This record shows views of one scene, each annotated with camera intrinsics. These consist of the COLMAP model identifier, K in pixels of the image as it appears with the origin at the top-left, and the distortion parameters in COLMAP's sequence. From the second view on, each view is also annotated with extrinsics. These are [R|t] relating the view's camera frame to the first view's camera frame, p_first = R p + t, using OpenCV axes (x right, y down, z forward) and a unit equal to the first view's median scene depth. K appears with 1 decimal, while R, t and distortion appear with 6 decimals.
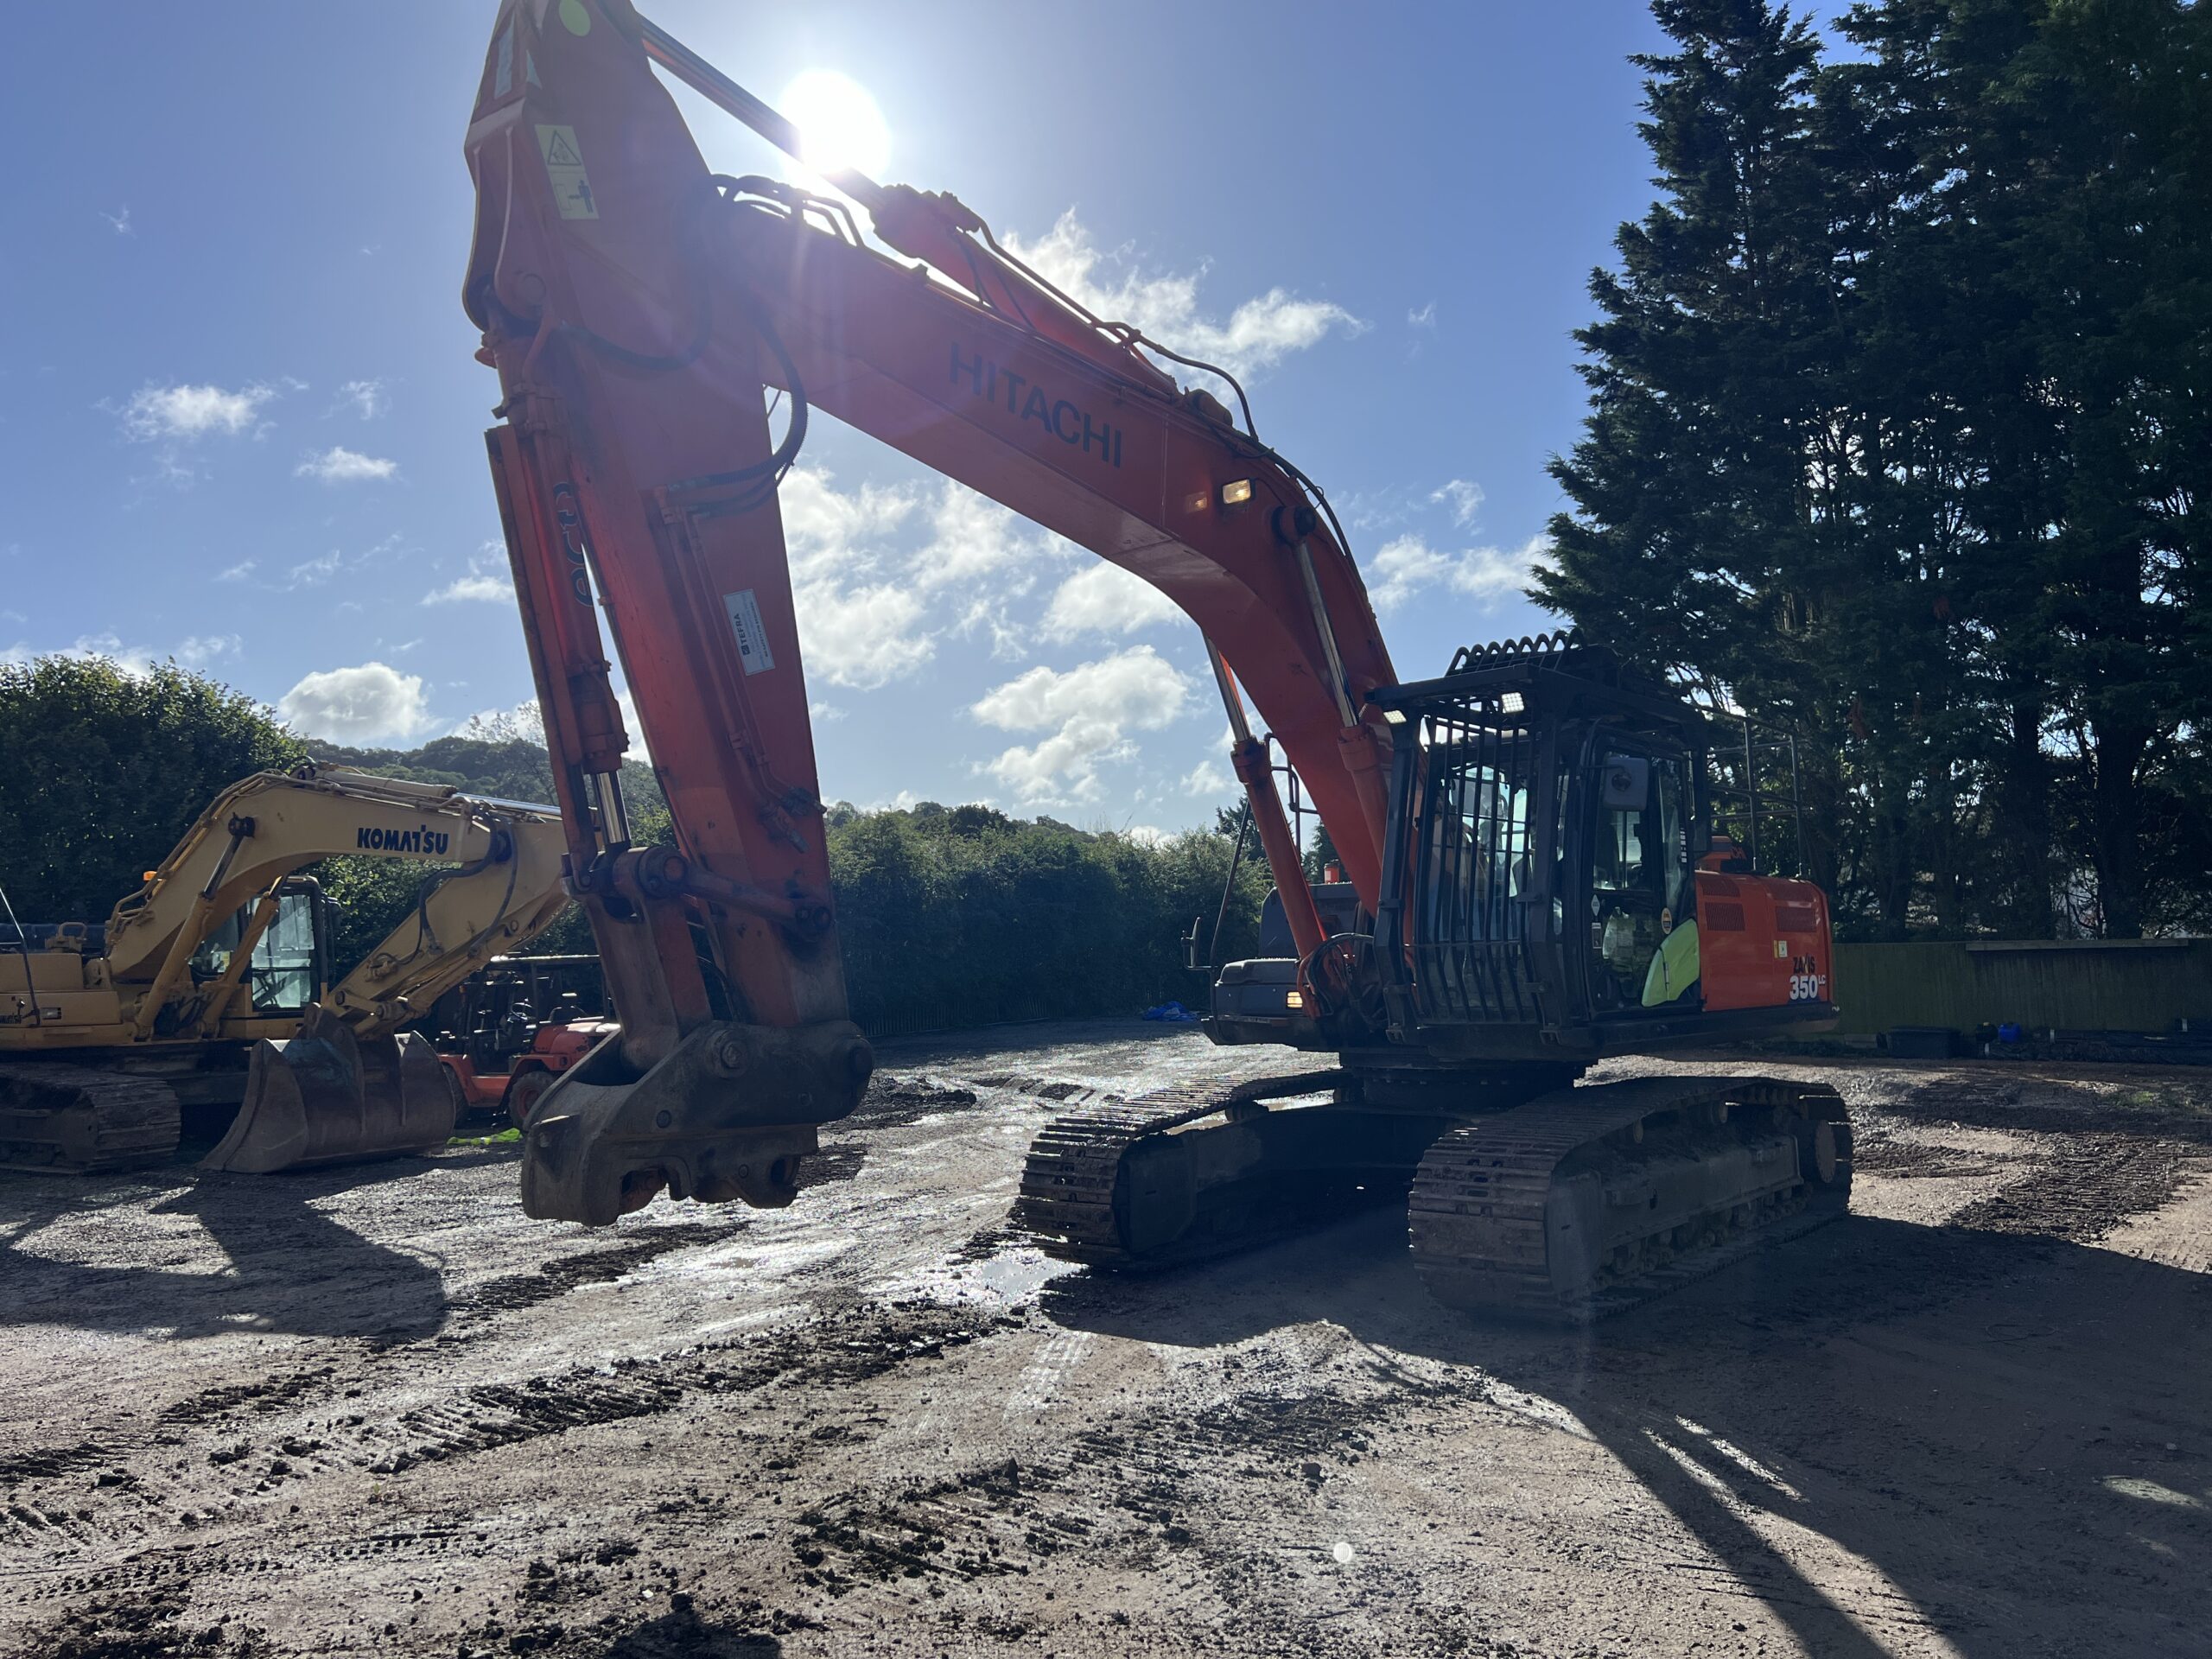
lens RADIAL K [[1657.0, 0, 1100.0], [0, 1657.0, 836.1], [0, 0, 1]] dist [0.045814, -0.040183]
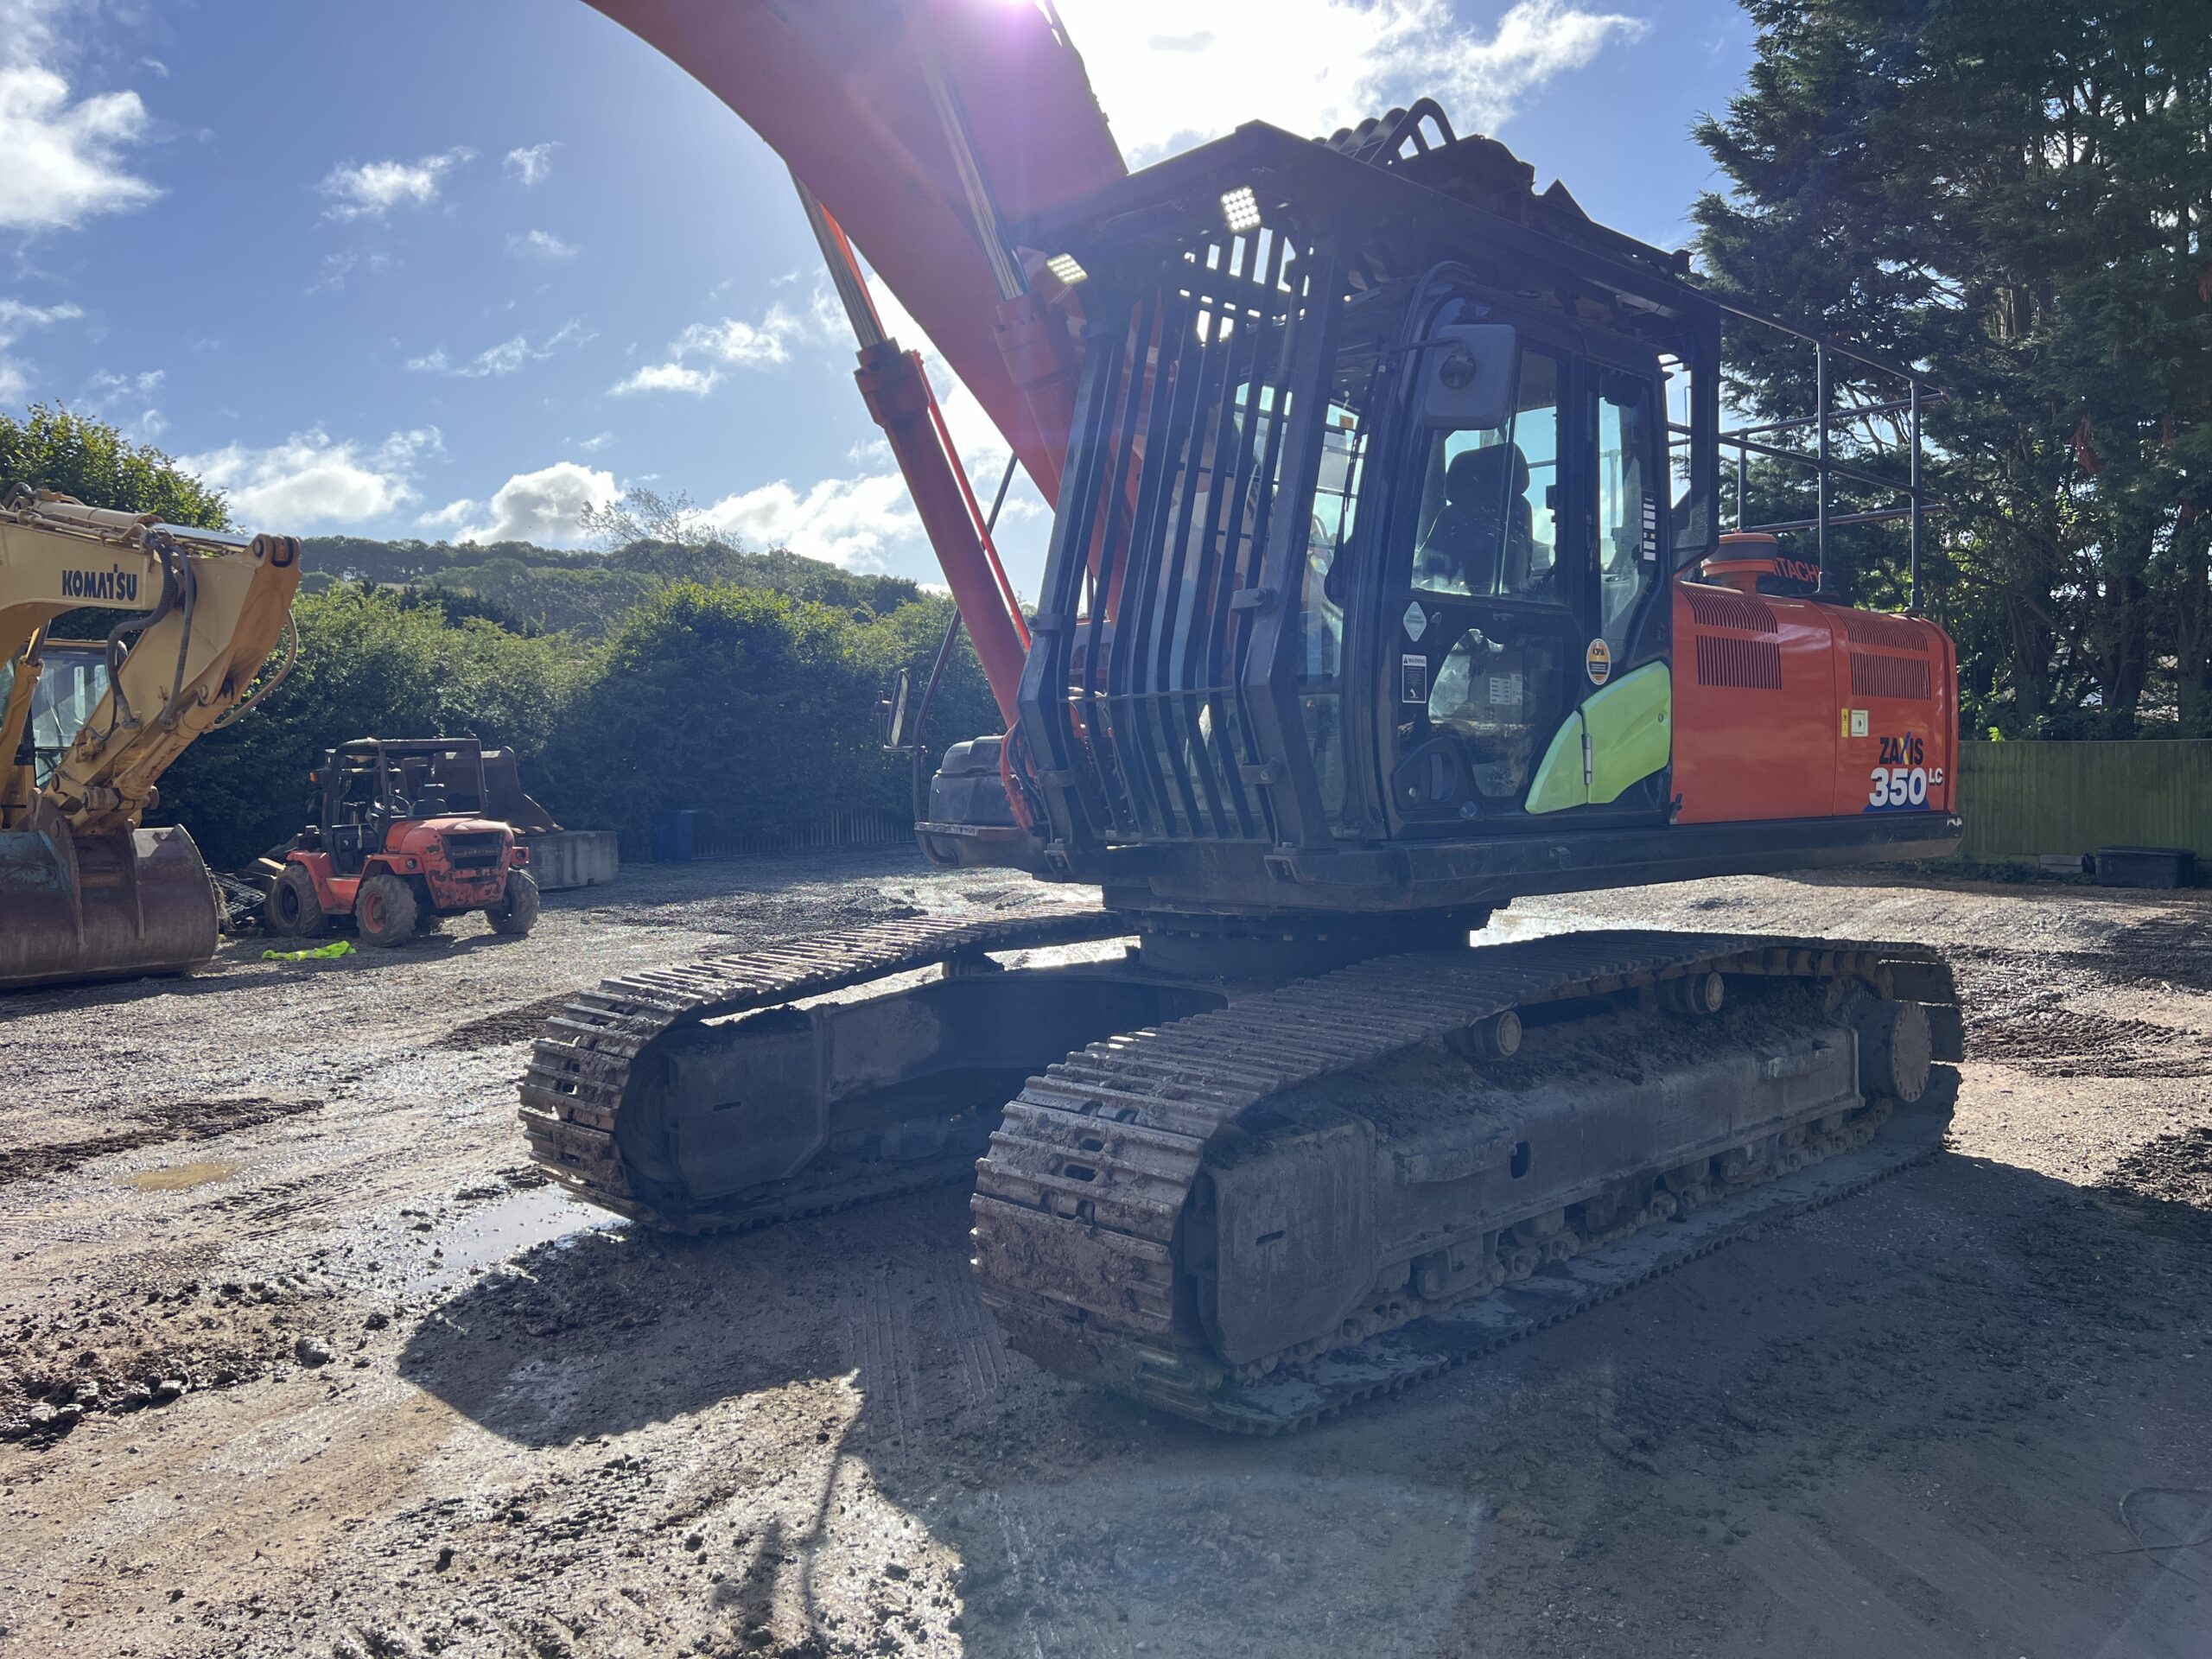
lens RADIAL K [[1657.0, 0, 1102.1], [0, 1657.0, 832.5], [0, 0, 1]] dist [0.045814, -0.040183]
pose [[0.993415, 0.015284, -0.113544, 0.185101], [-0.002093, 0.993318, 0.115393, 0.033859], [0.114549, -0.114396, 0.986809, 0.328263]]
